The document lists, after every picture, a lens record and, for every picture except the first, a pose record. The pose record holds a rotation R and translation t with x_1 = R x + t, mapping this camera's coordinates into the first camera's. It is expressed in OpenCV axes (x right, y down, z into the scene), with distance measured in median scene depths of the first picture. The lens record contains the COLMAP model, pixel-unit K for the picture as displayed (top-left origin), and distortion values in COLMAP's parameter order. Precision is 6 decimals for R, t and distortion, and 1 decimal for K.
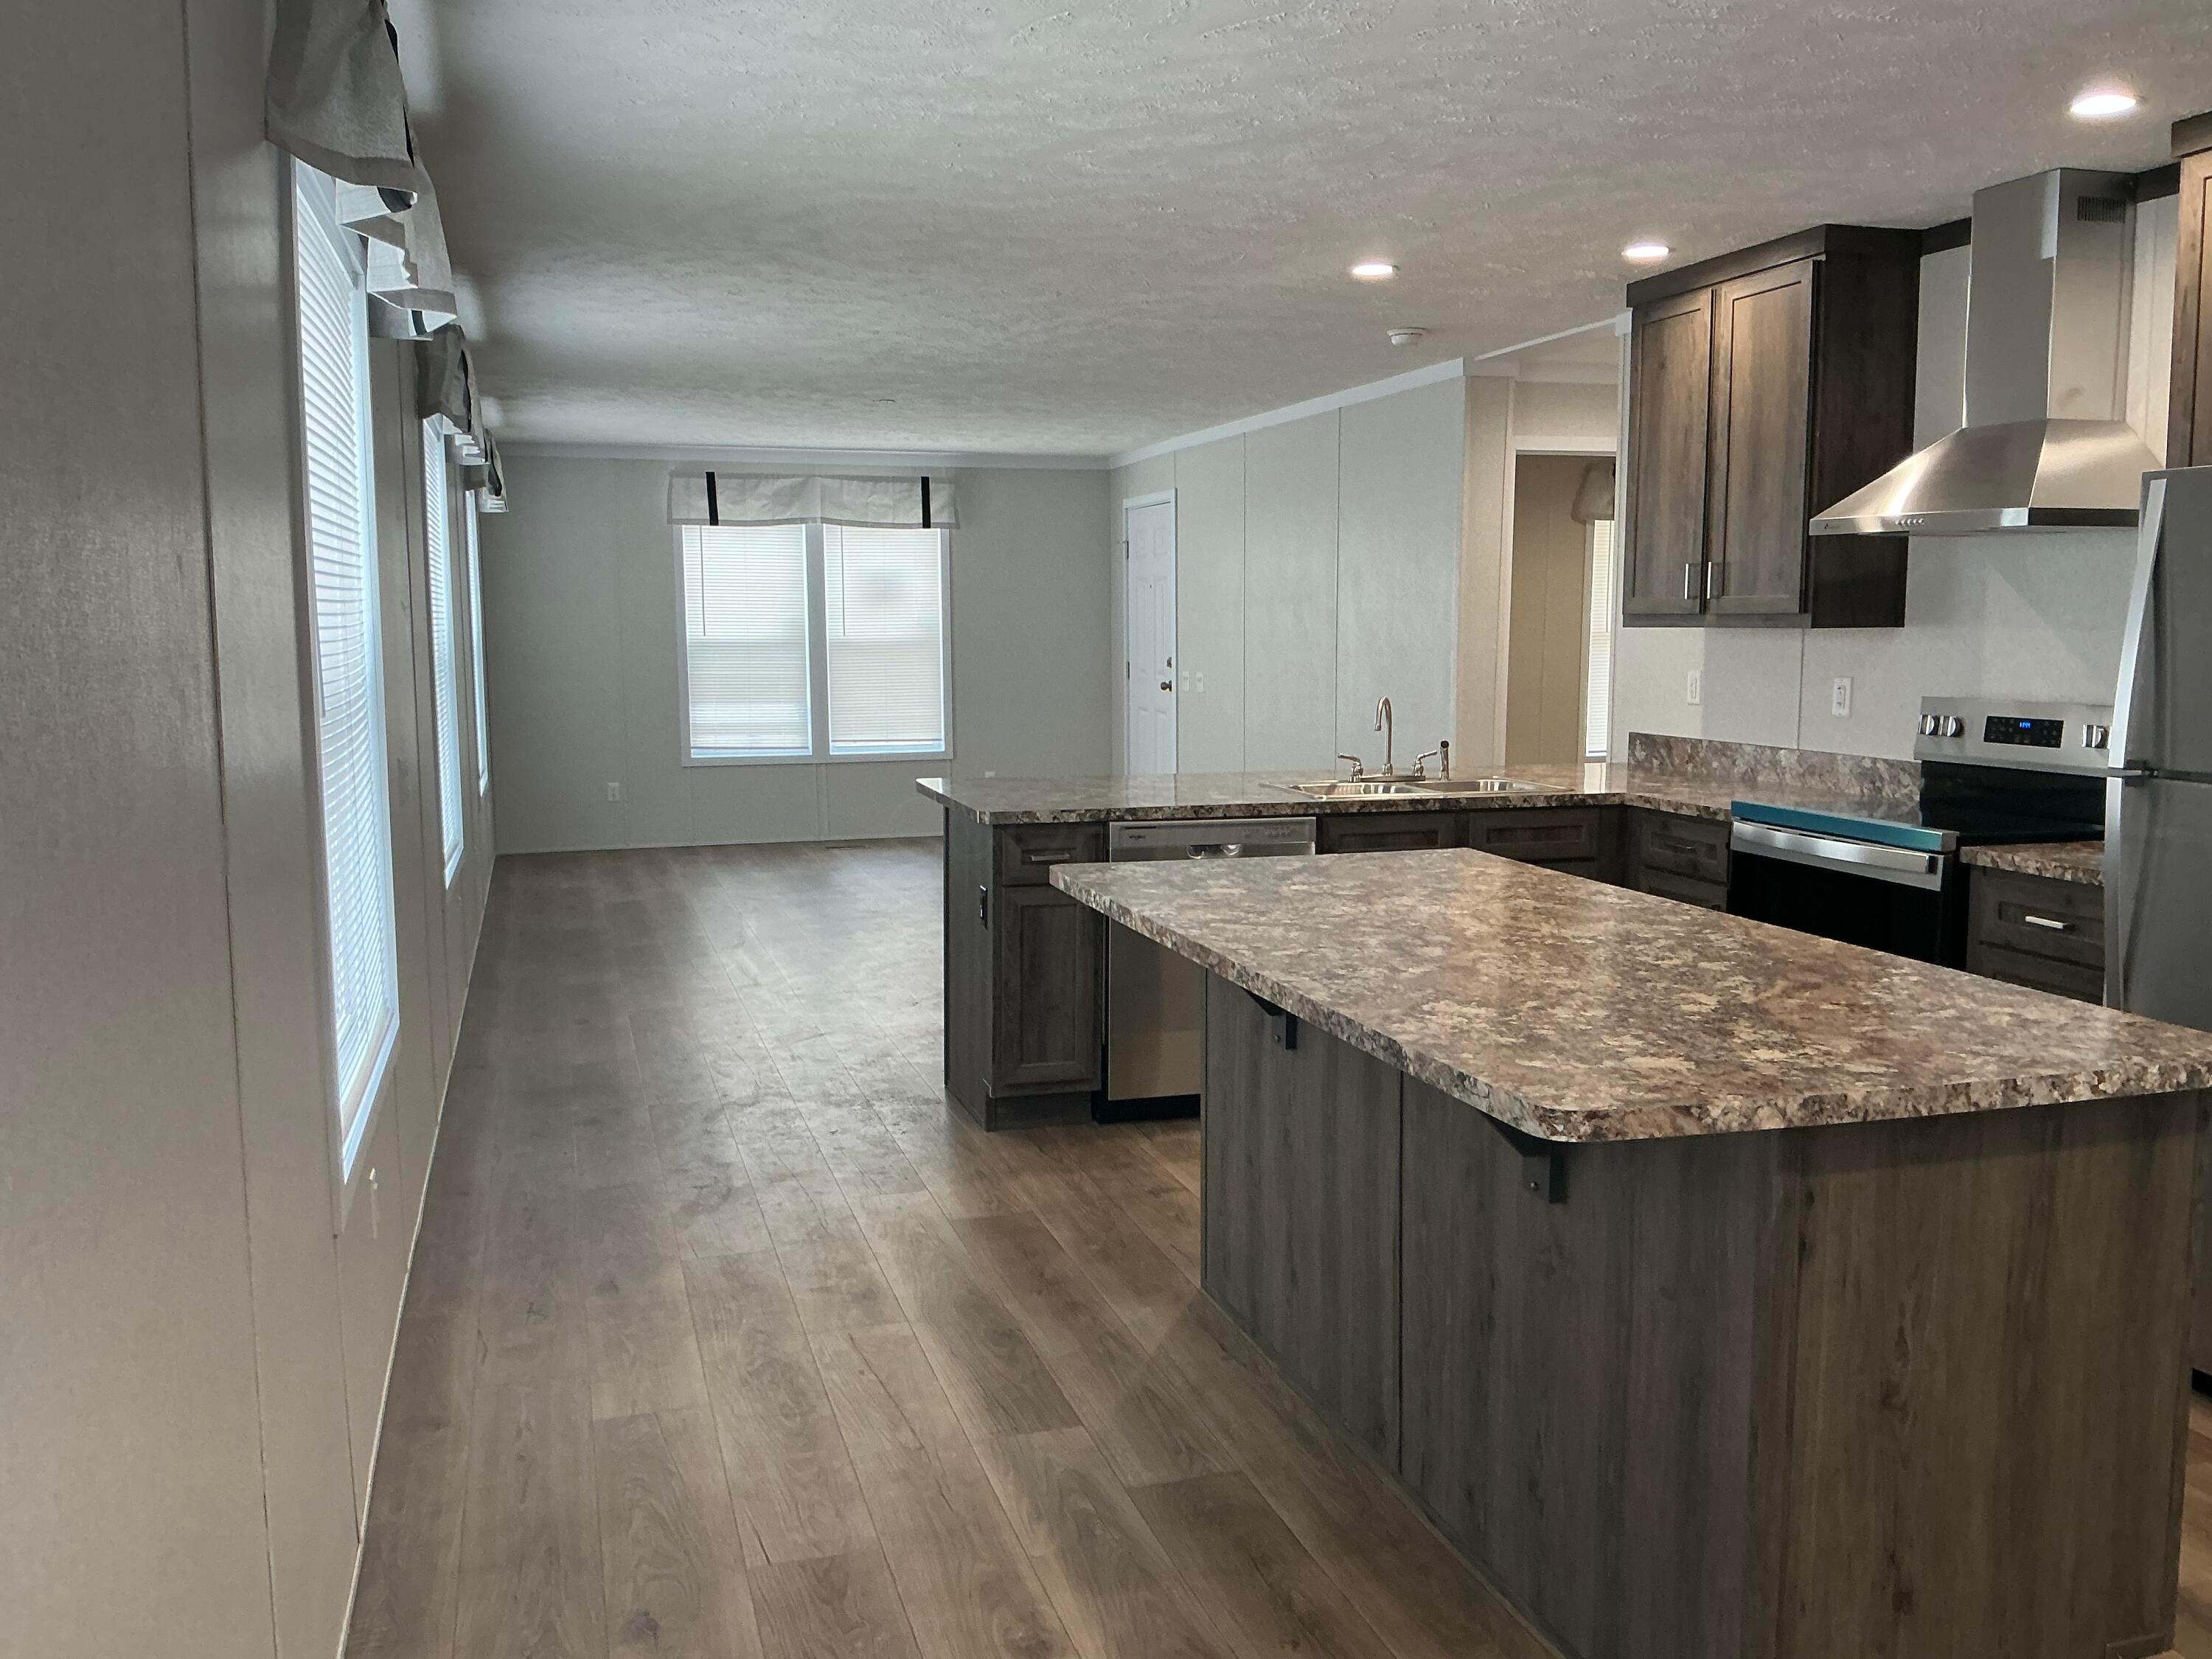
lens RADIAL K [[1812.8, 0, 1106.0], [0, 1812.8, 829.5], [0, 0, 1]] dist [0.122799, -0.250038]
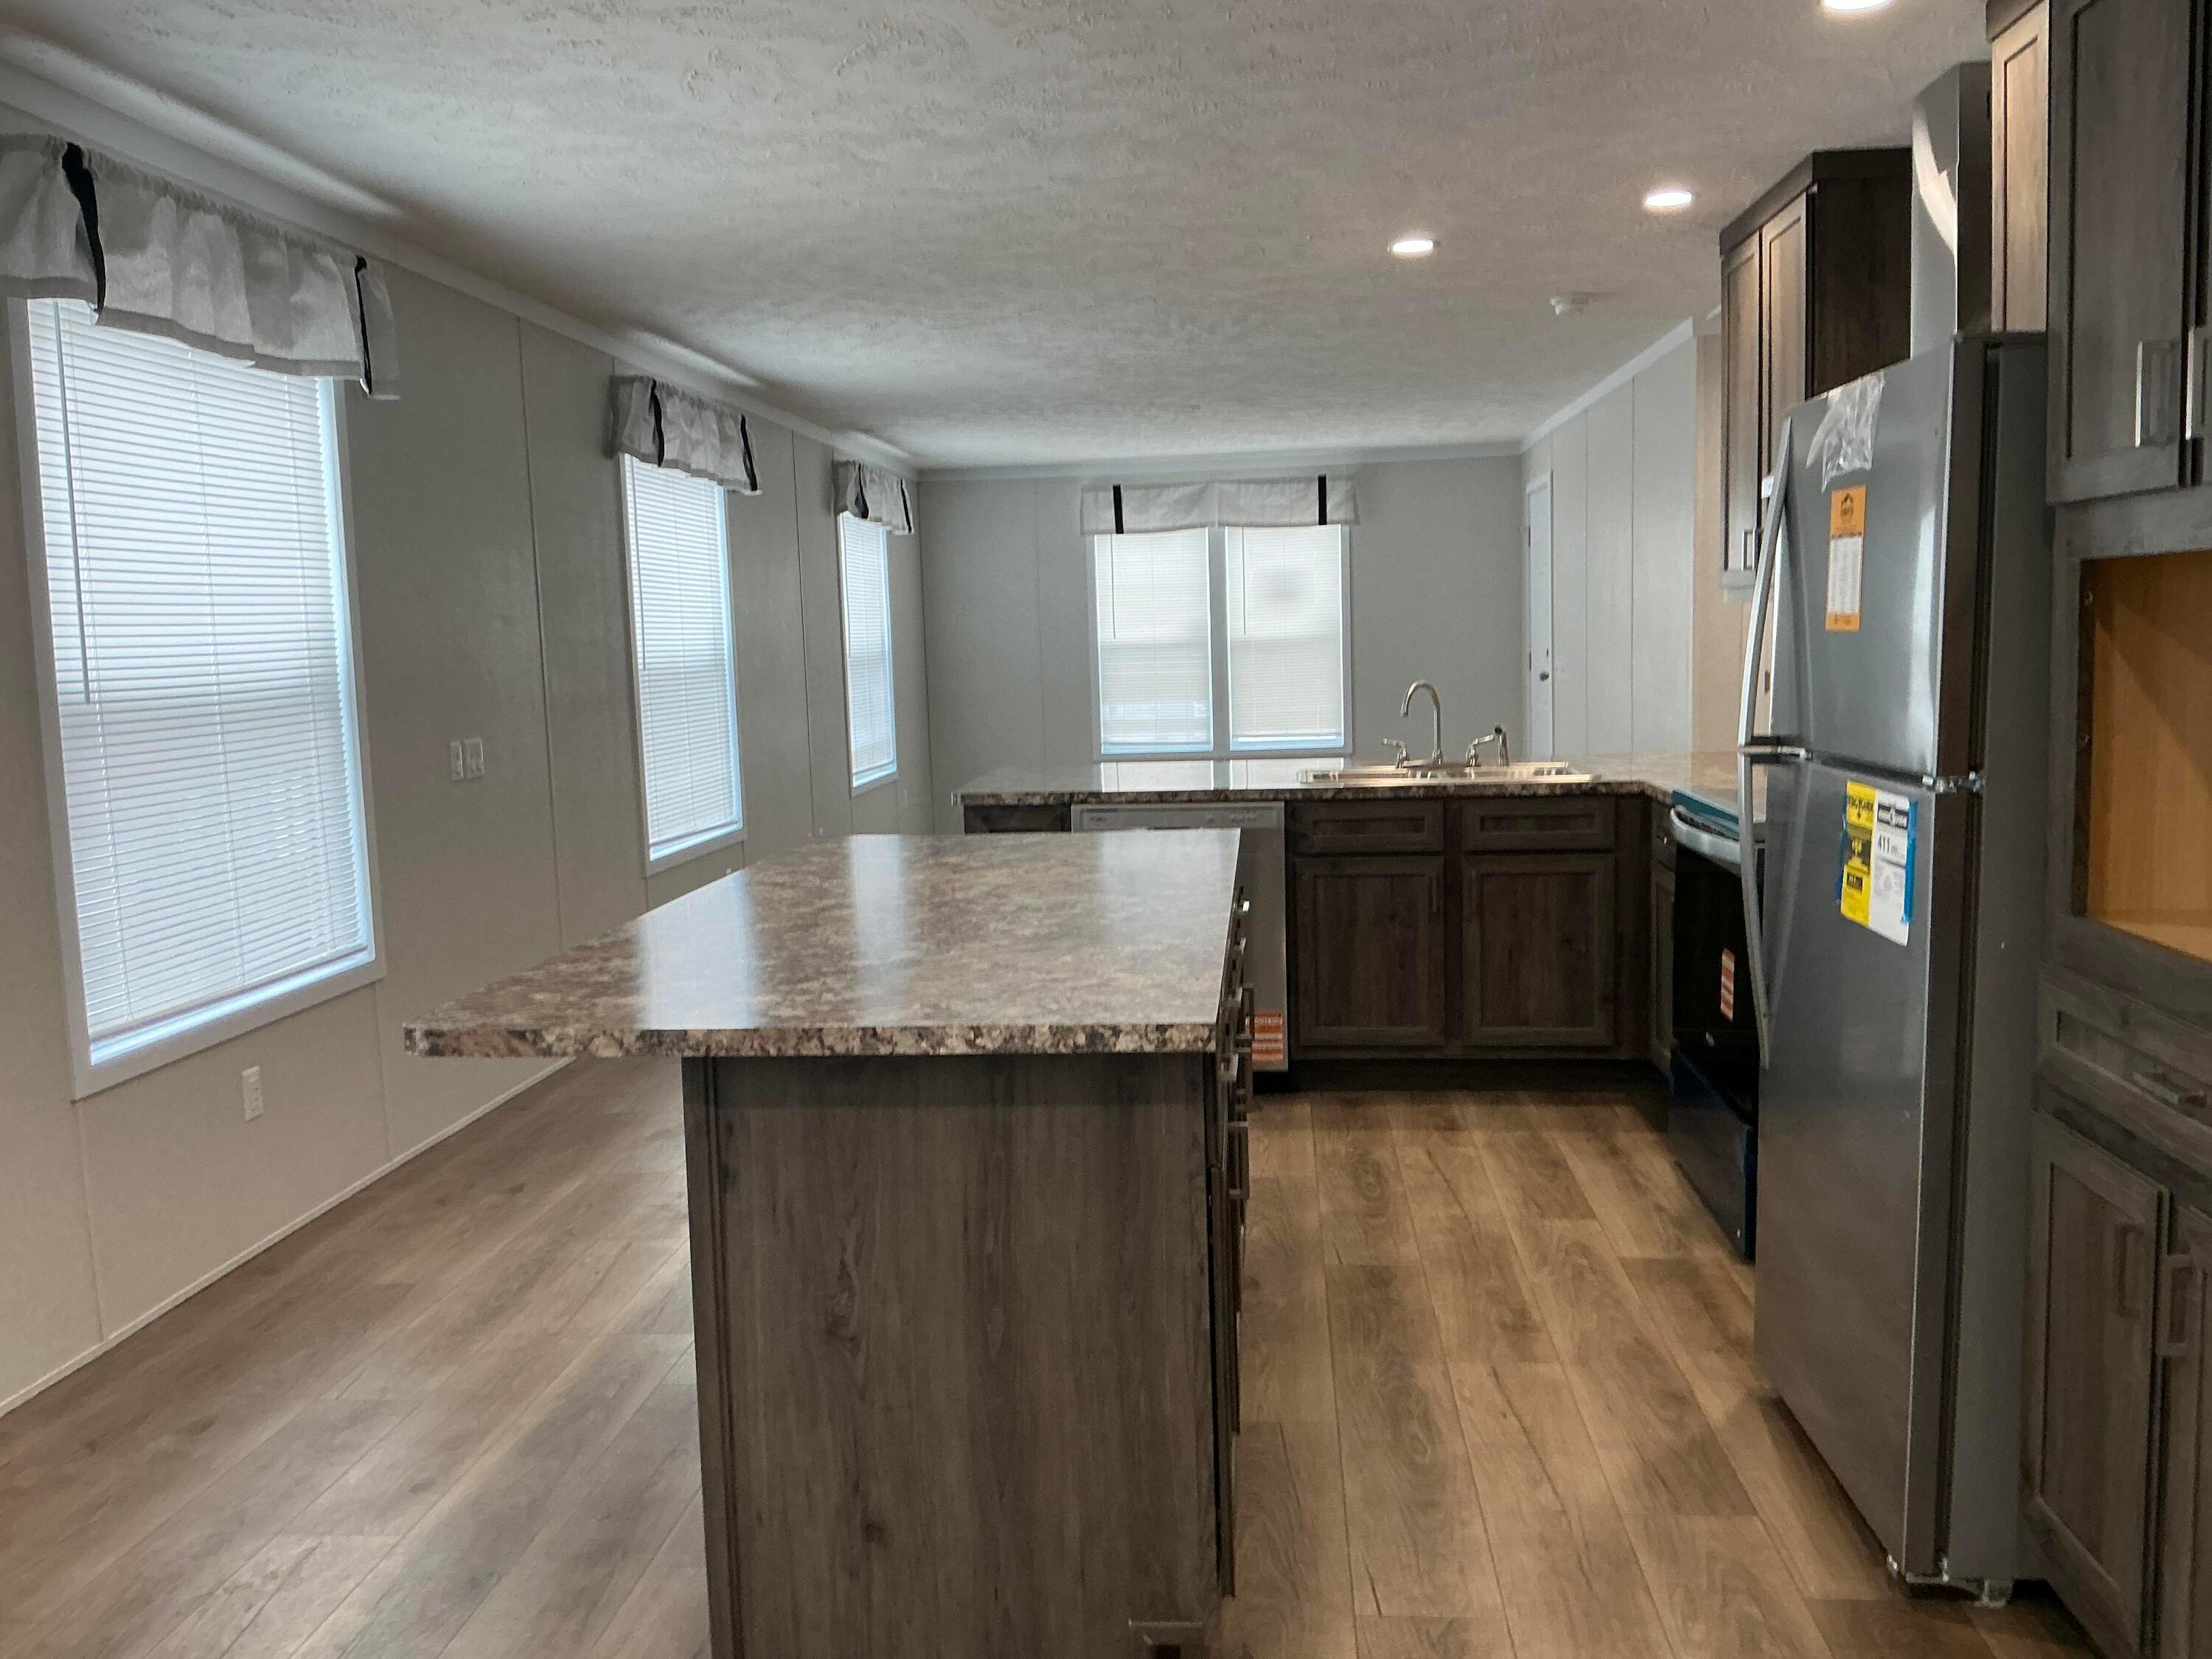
lens RADIAL K [[1812.8, 0, 1106.0], [0, 1812.8, 829.5], [0, 0, 1]] dist [0.122799, -0.250038]
pose [[0.926987, 0.013688, -0.374844, 0.385189], [-0.013983, 0.999900, 0.001933, 0.007190], [0.374833, 0.003449, 0.927086, 0.032749]]
